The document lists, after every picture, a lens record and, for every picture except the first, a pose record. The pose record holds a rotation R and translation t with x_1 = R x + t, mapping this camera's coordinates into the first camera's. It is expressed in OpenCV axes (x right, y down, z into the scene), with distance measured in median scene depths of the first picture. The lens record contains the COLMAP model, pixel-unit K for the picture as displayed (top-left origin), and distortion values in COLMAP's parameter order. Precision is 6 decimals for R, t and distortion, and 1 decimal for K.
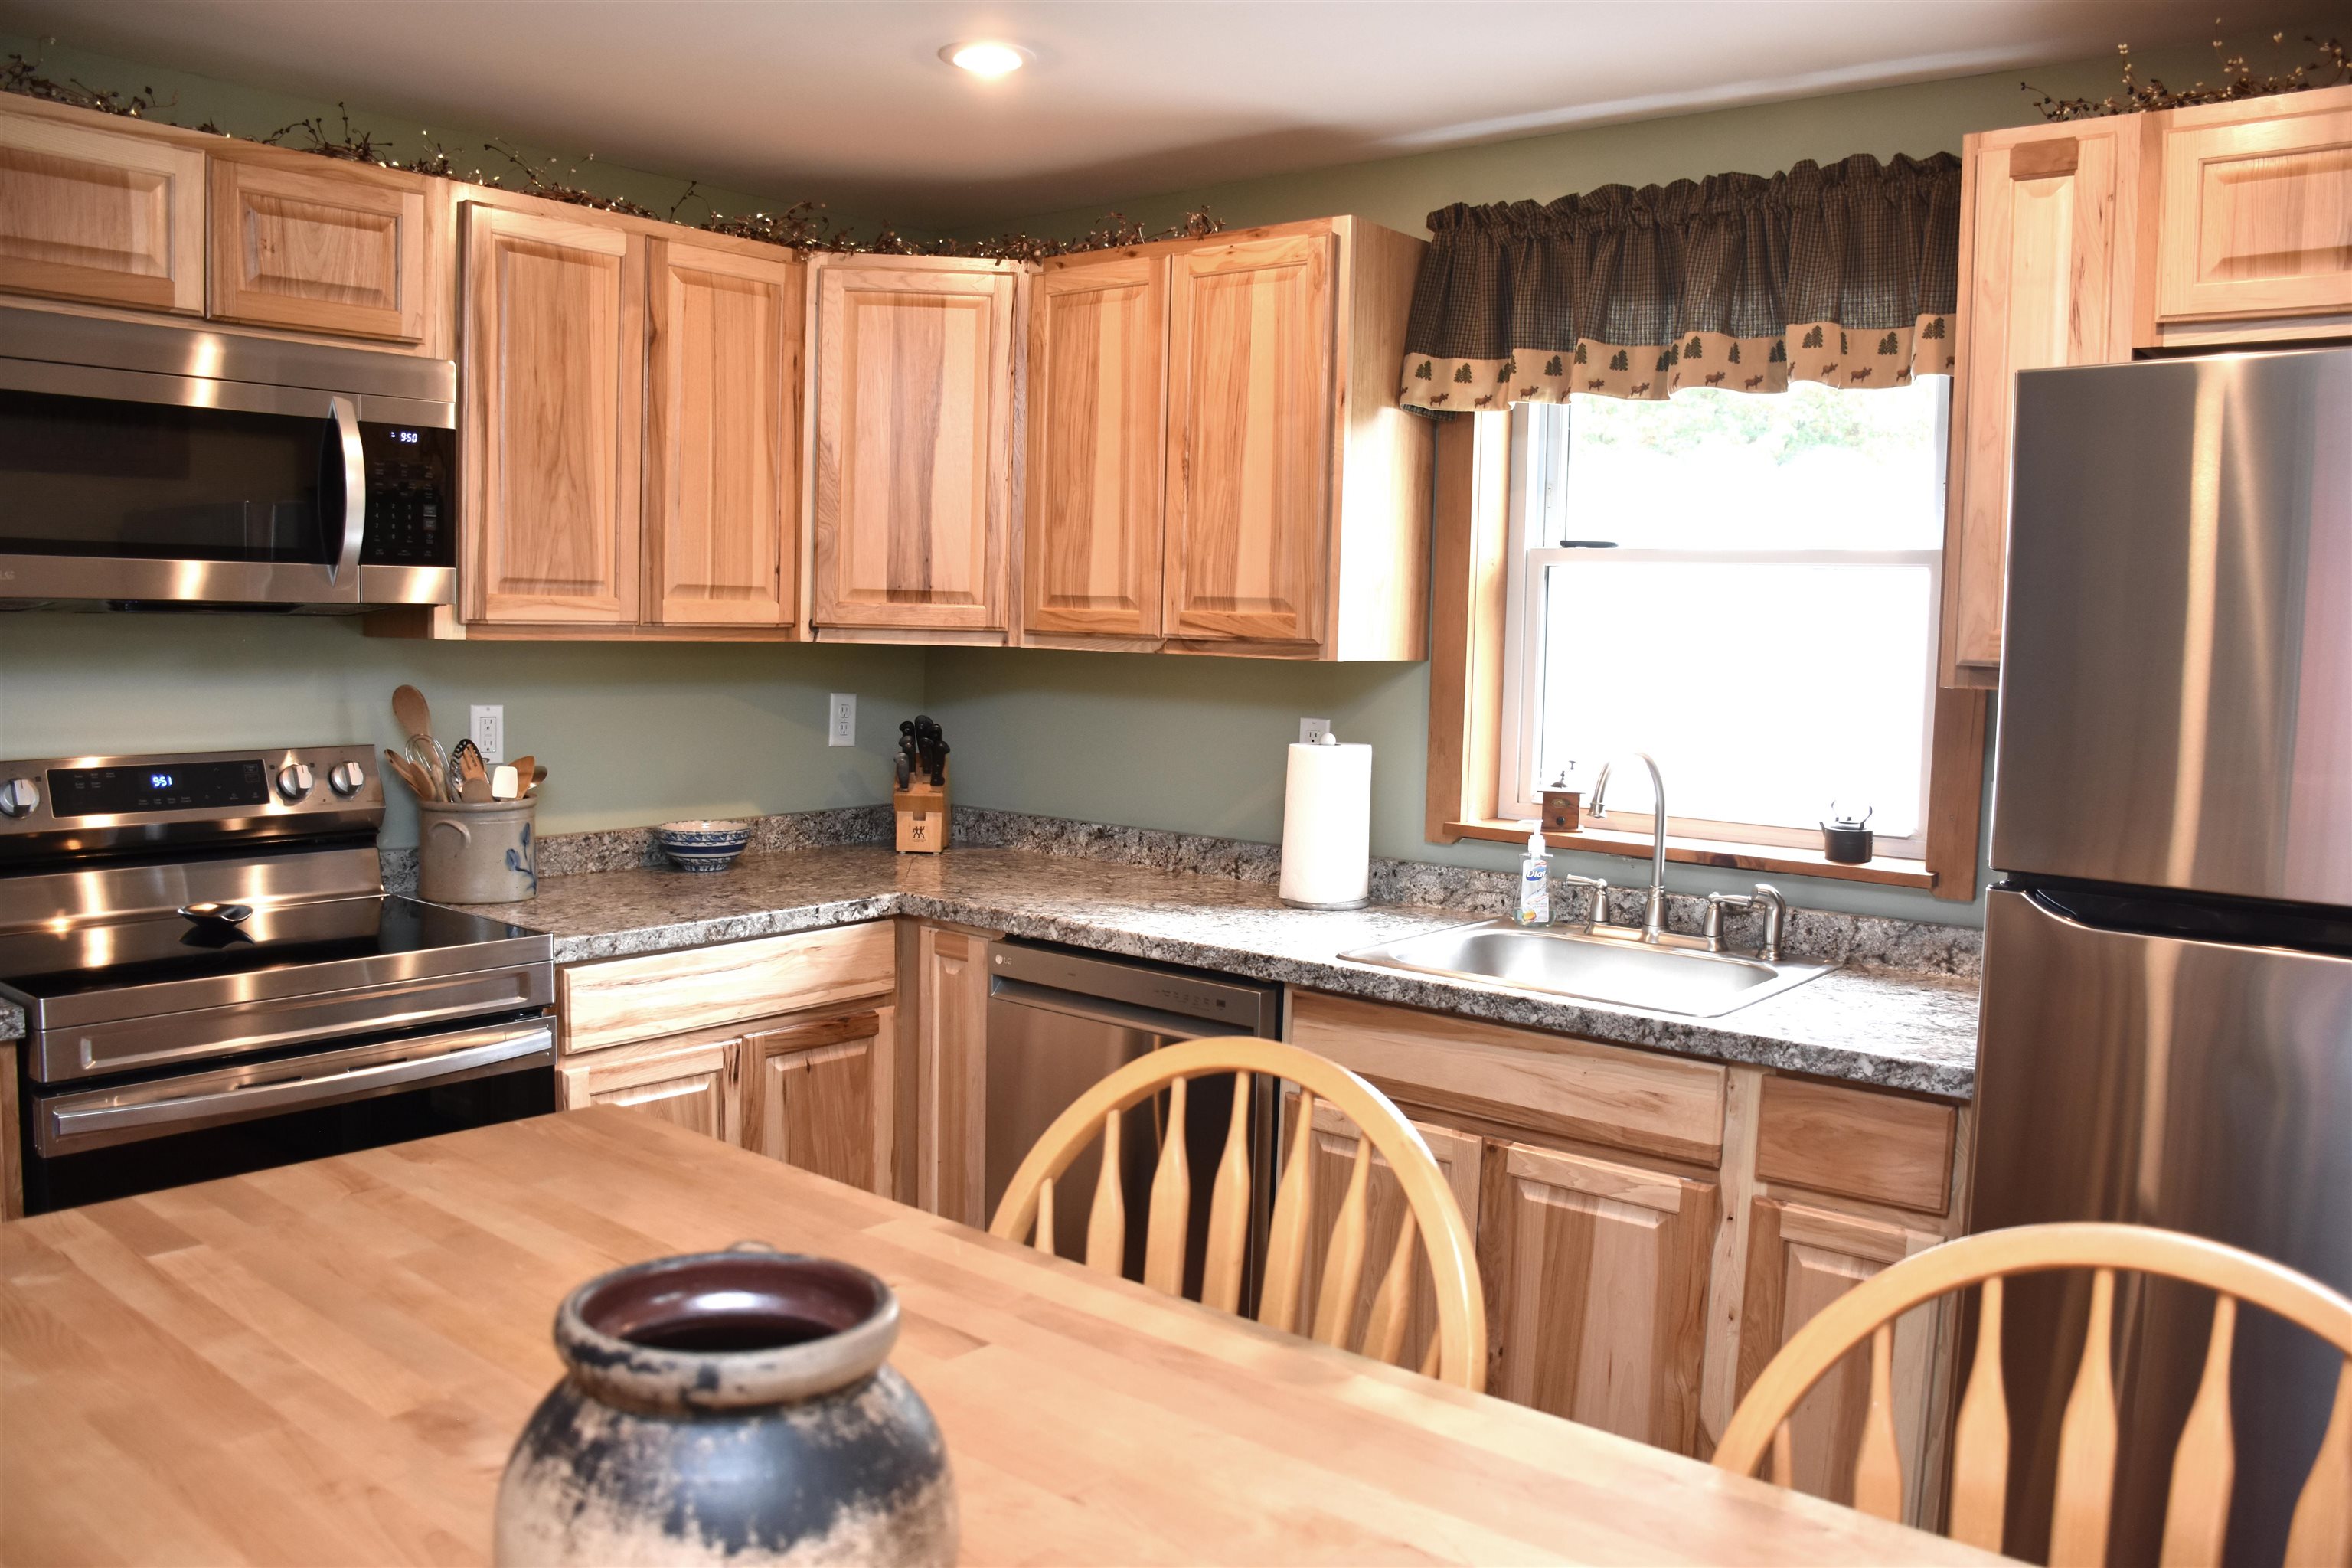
lens RADIAL K [[1833.9, 0, 1176.0], [0, 1833.9, 784.0], [0, 0, 1]] dist [-0.146790, 0.106921]
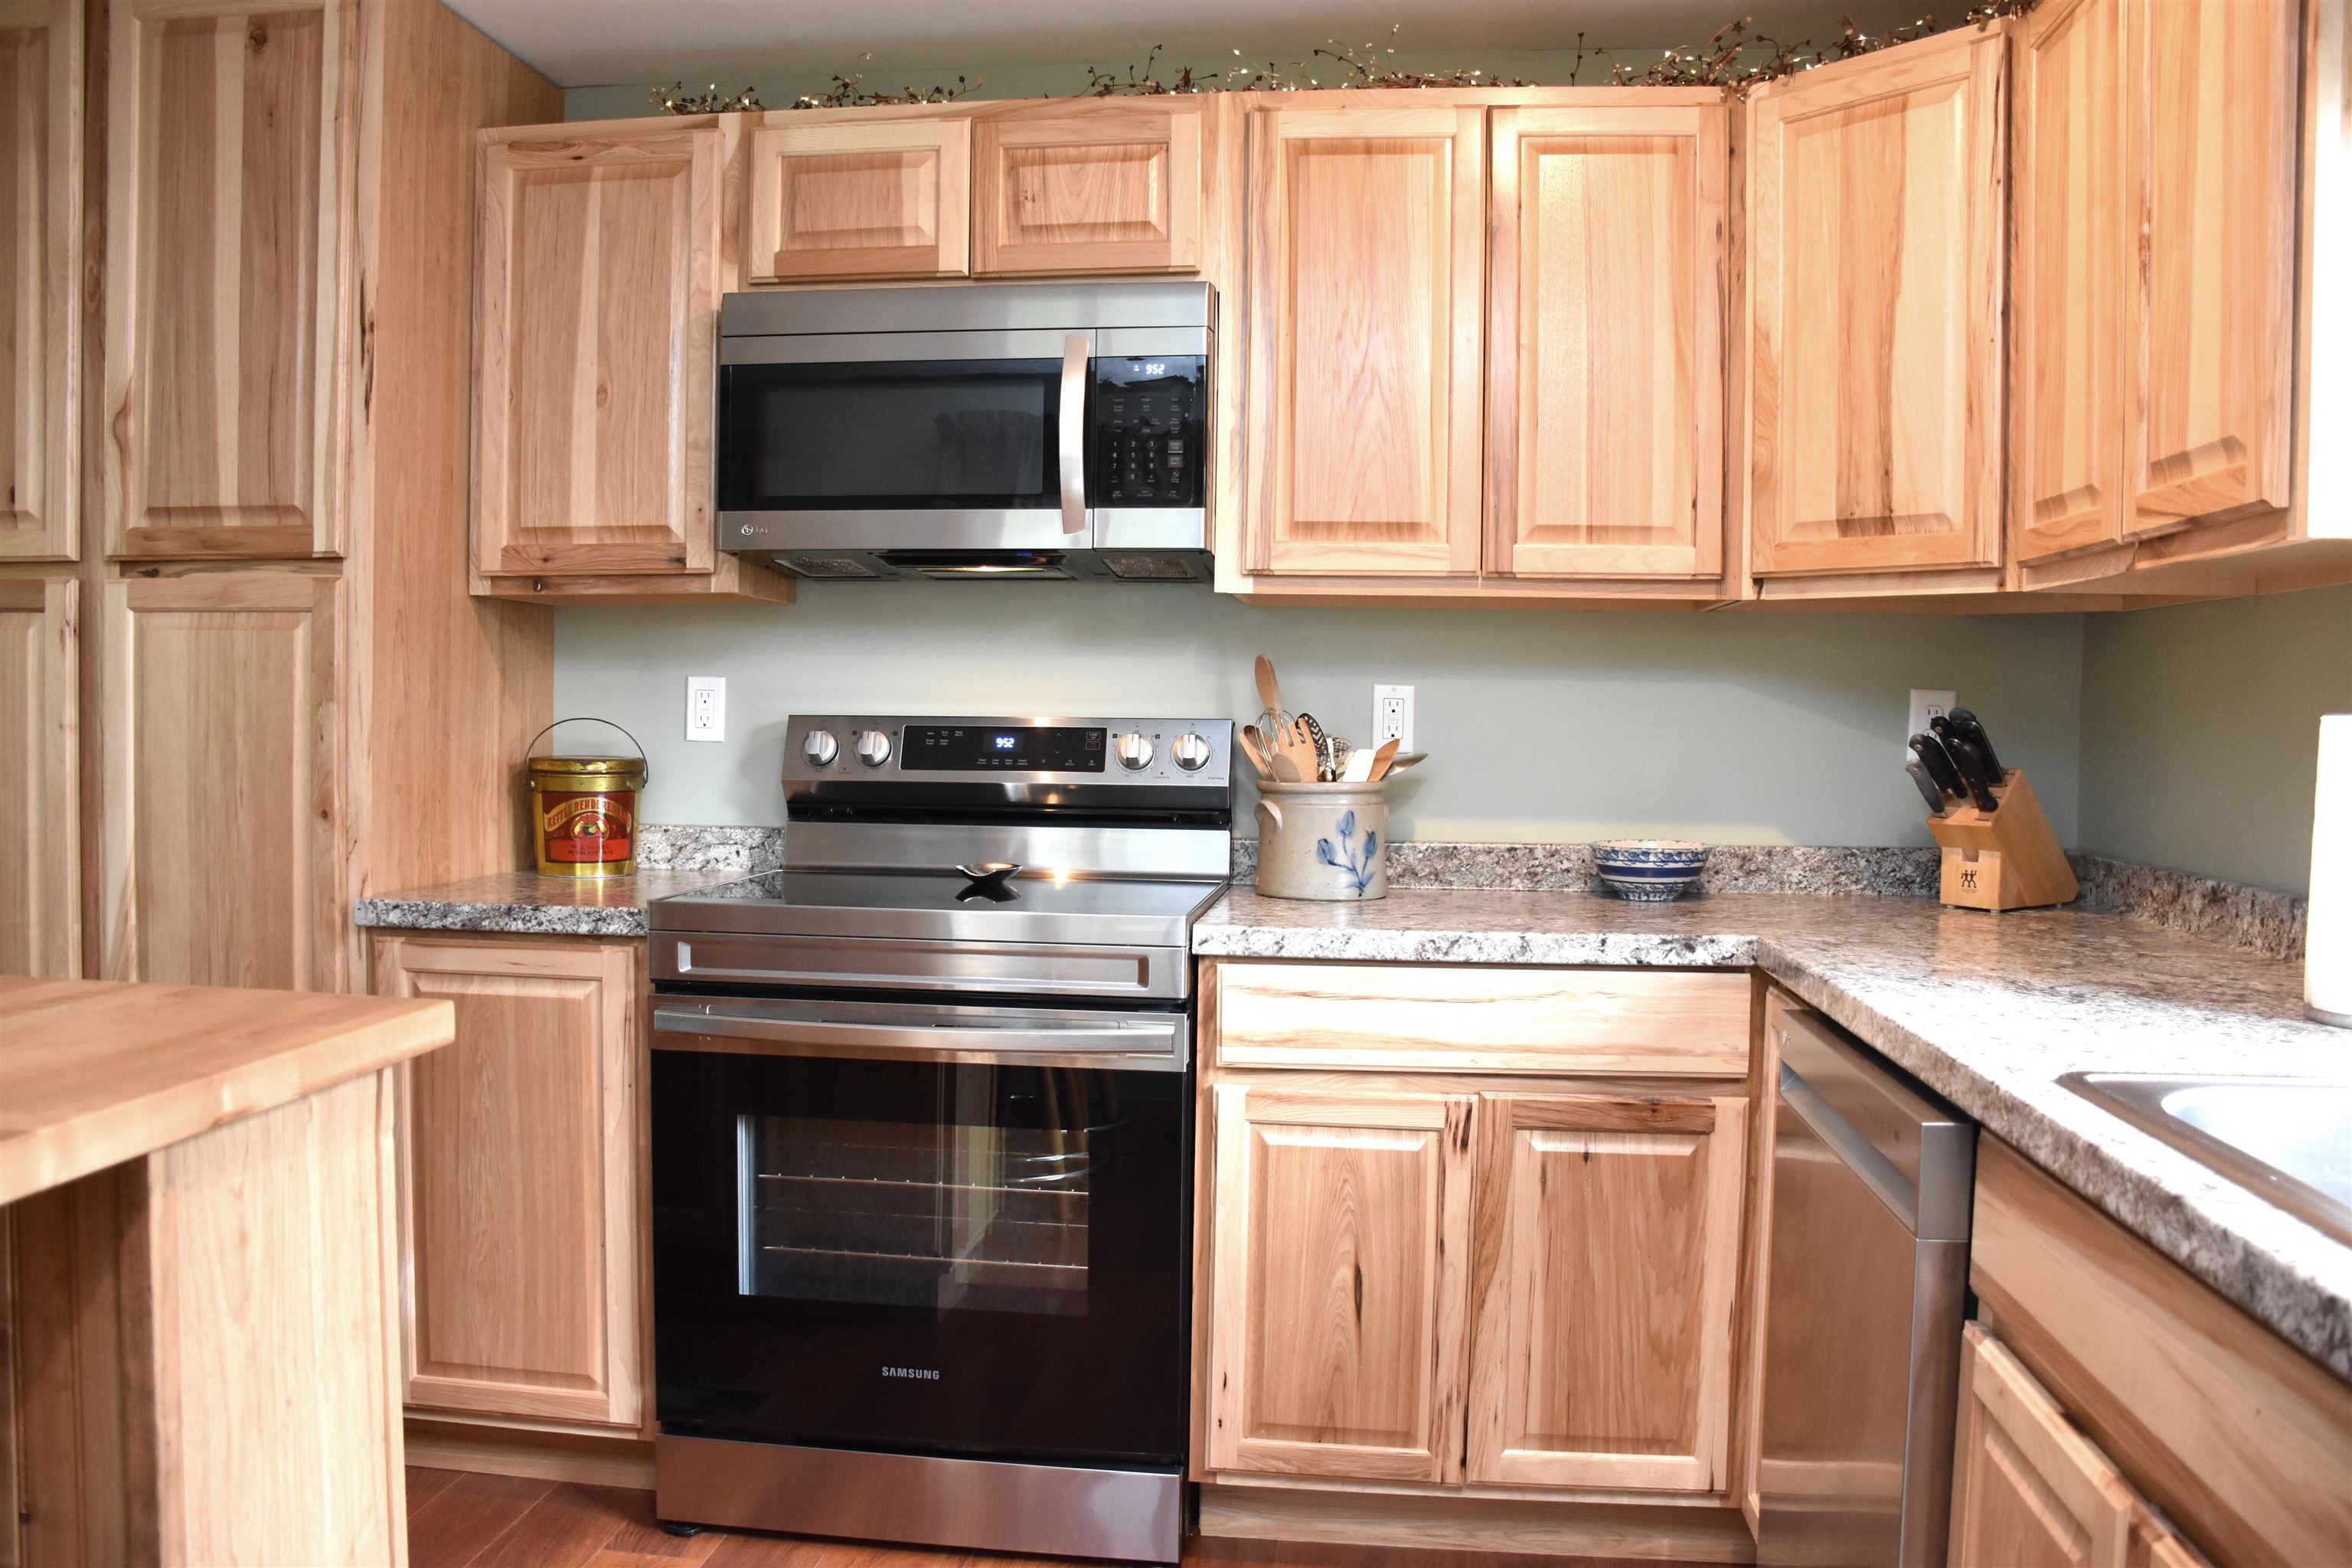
lens RADIAL K [[1833.9, 0, 1176.0], [0, 1833.9, 784.0], [0, 0, 1]] dist [-0.146790, 0.106921]
pose [[0.538492, 0.016096, -0.842477, 0.329271], [-0.075682, 0.996701, -0.029331, 0.040644], [0.839225, 0.079555, 0.537933, 0.460303]]
